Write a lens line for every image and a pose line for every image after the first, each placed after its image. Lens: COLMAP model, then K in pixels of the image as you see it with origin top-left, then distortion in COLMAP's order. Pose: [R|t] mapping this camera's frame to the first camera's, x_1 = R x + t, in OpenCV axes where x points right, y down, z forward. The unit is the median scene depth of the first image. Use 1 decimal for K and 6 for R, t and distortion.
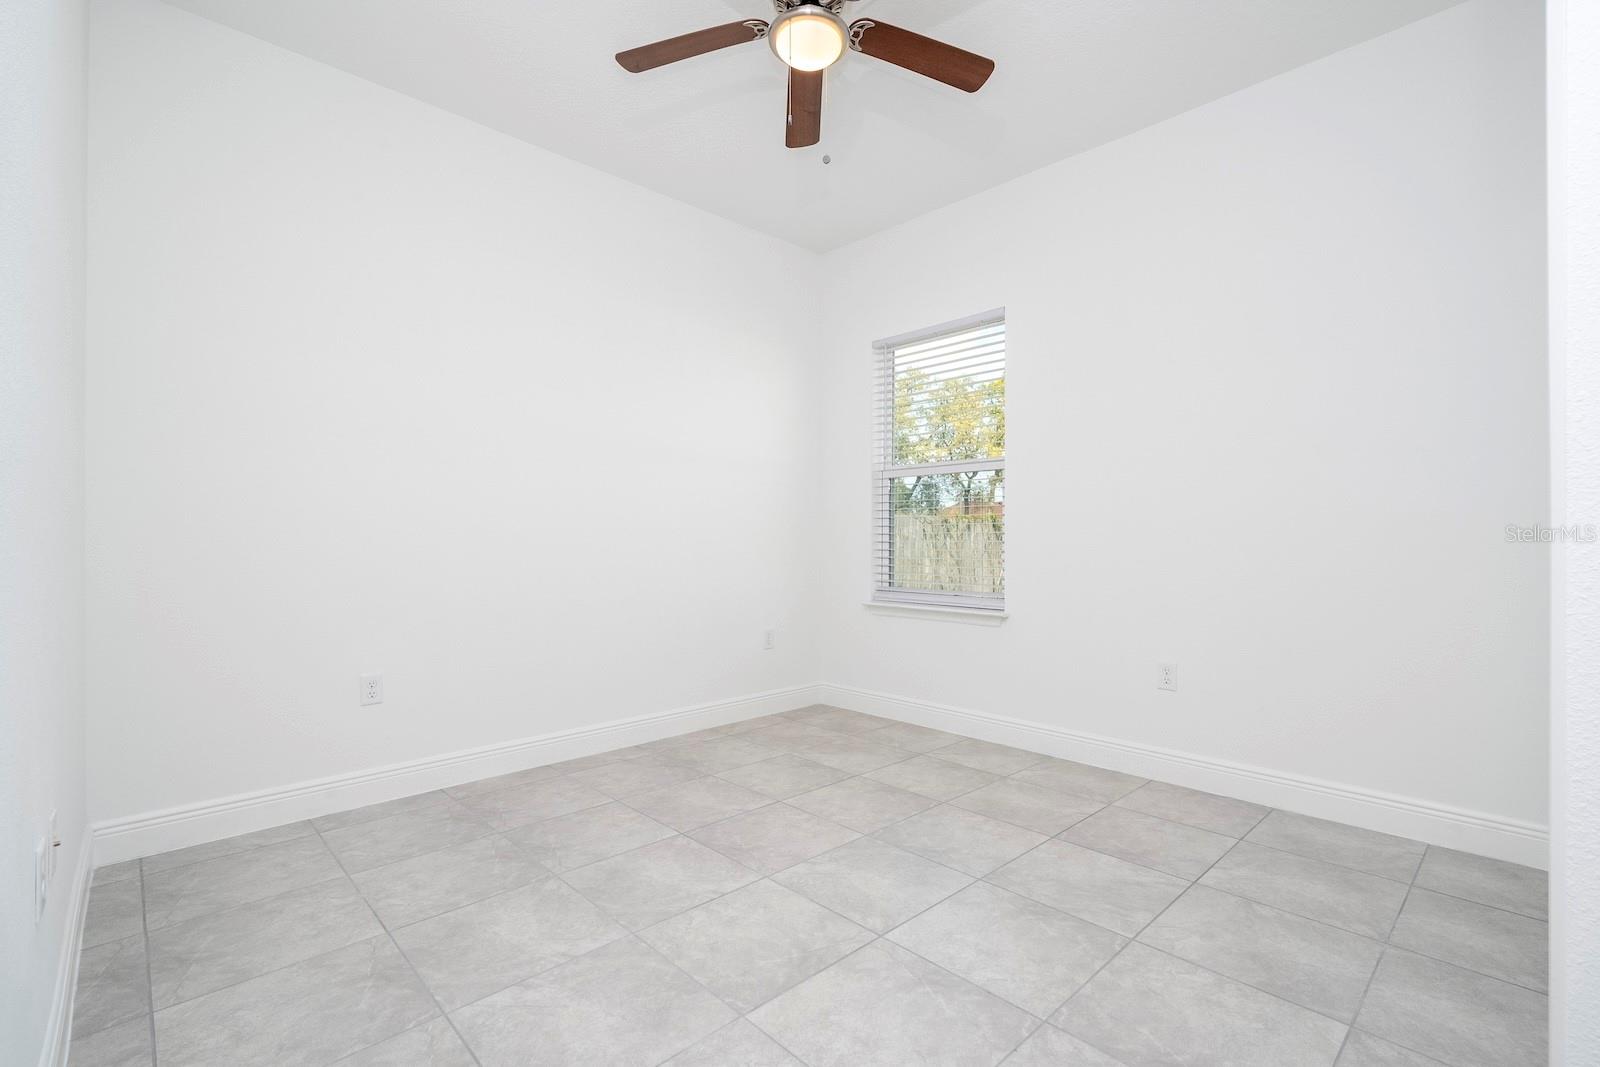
lens RADIAL K [[719.9, 0, 811.4], [0, 719.9, 541.9], [0, 0, 1]] dist [-0.003127, 0.001540]
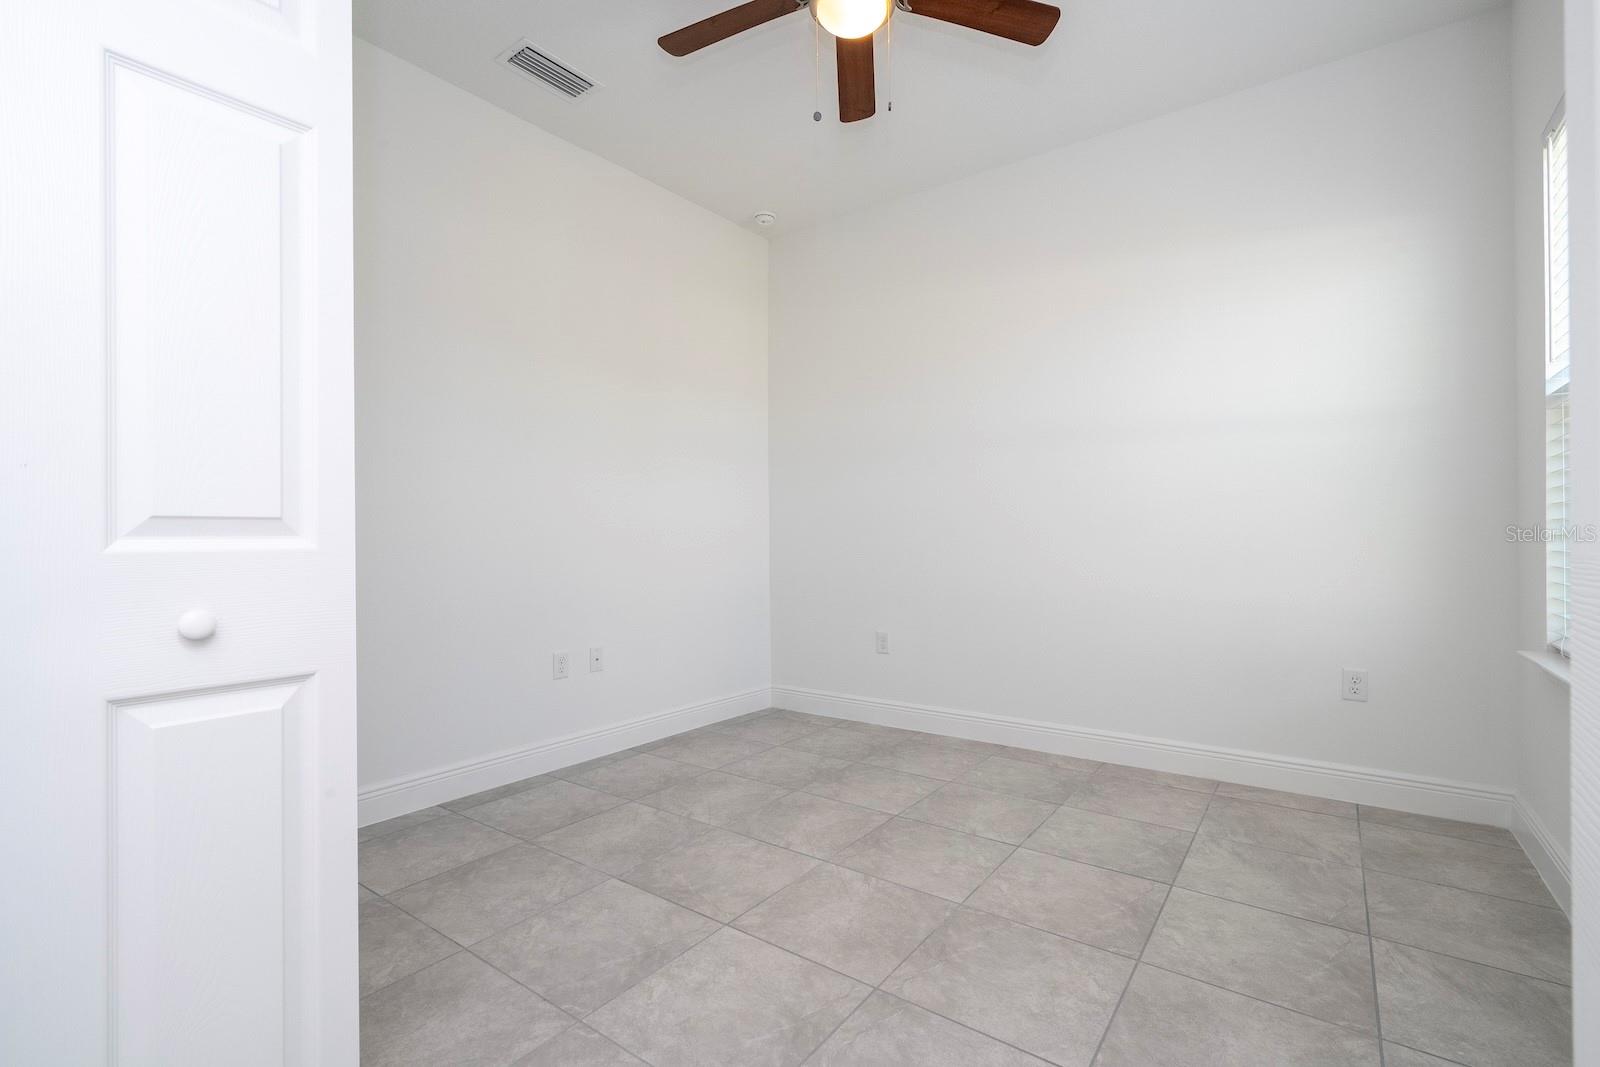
lens RADIAL K [[719.9, 0, 813.9], [0, 719.9, 529.3], [0, 0, 1]] dist [-0.003127, 0.001540]
pose [[0.179661, -0.012662, -0.983647, 0.869566], [0.004018, 0.999918, -0.012138, 0.002133], [0.983720, -0.001771, 0.179697, 0.727133]]
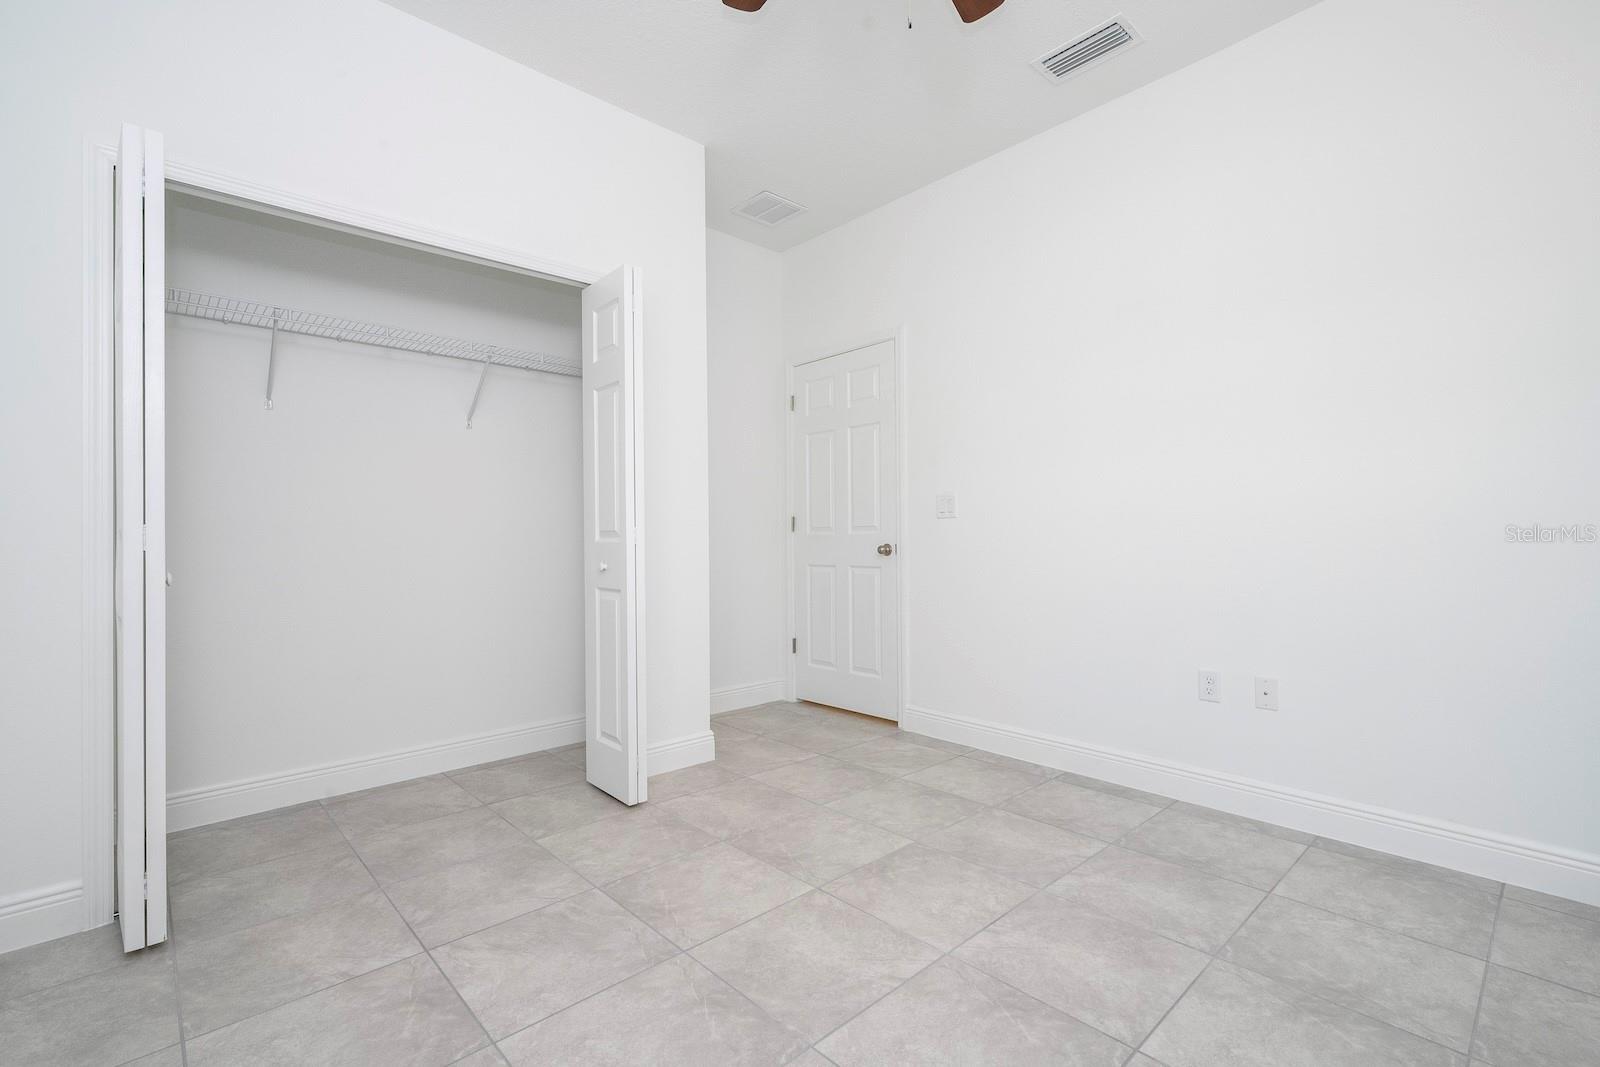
lens RADIAL K [[719.9, 0, 808.7], [0, 719.9, 525.5], [0, 0, 1]] dist [-0.003127, 0.001540]
pose [[-0.999901, 0.005616, 0.012865, 0.071605], [0.005451, 0.999903, -0.012846, -0.002694], [-0.012936, -0.012774, -0.999835, 1.647494]]
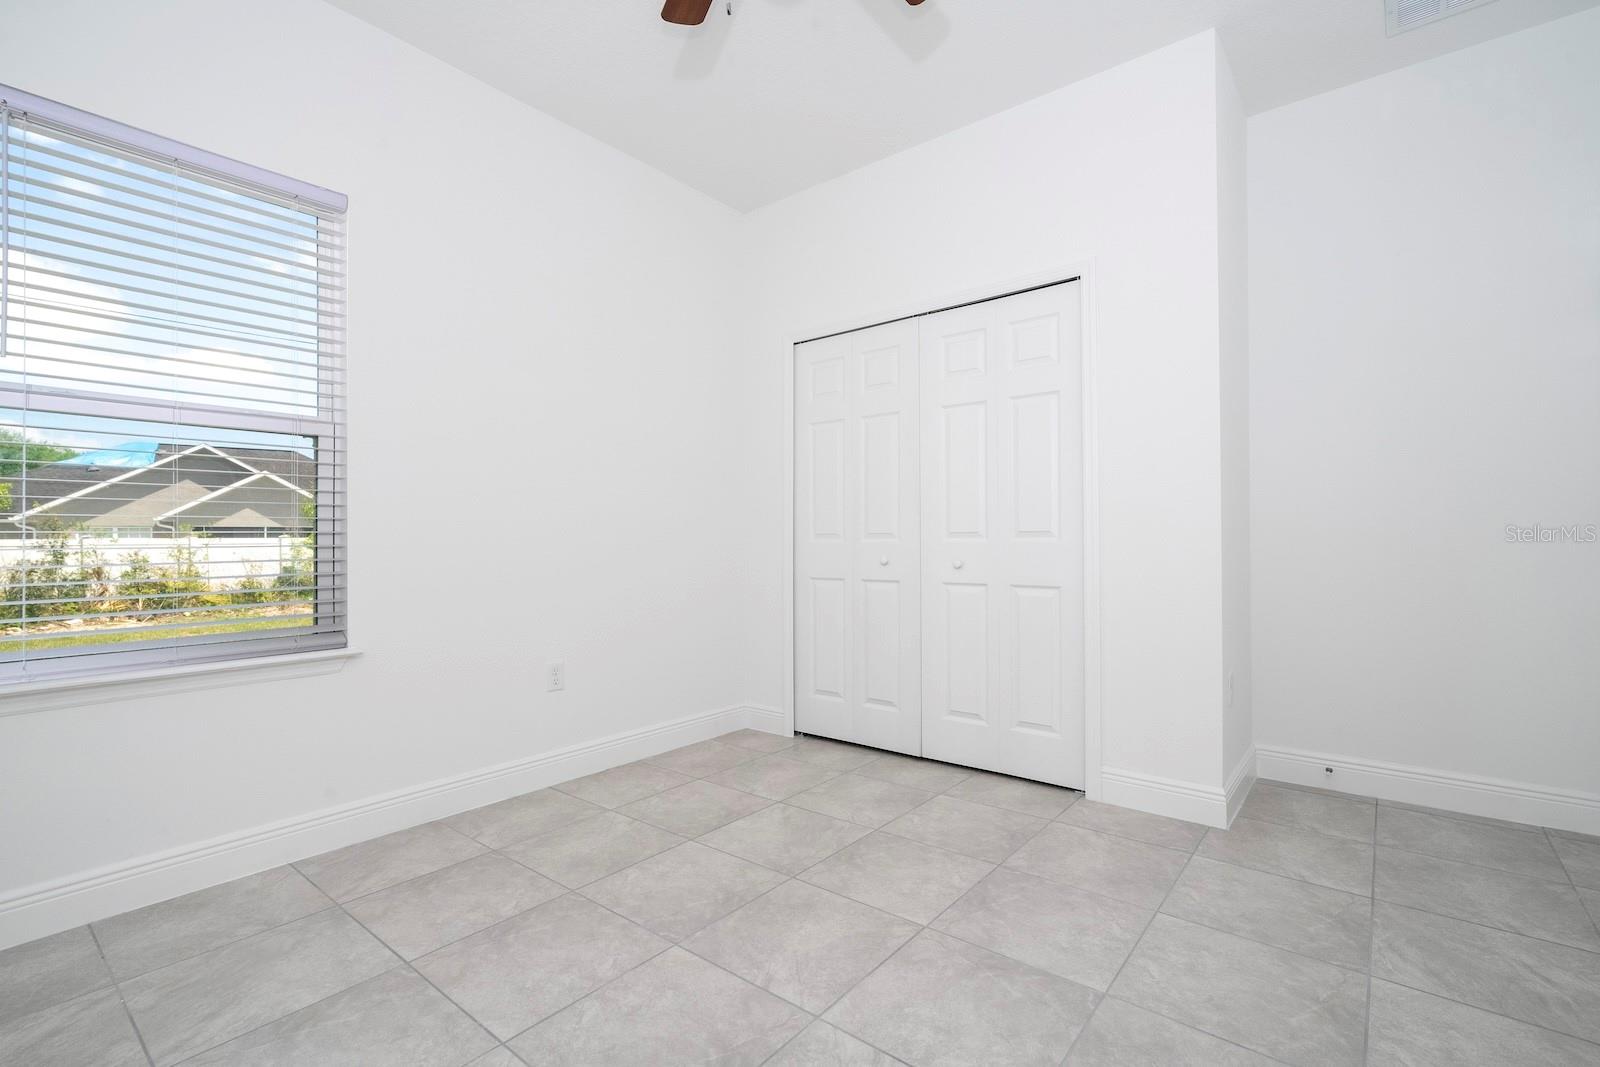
lens RADIAL K [[719.9, 0, 809.4], [0, 719.9, 542.3], [0, 0, 1]] dist [-0.003127, 0.001540]
pose [[-0.121242, -0.002358, 0.992620, -0.686401], [0.010328, 0.999940, 0.003637, 0.000910], [-0.992569, 0.010693, -0.121211, 0.989583]]
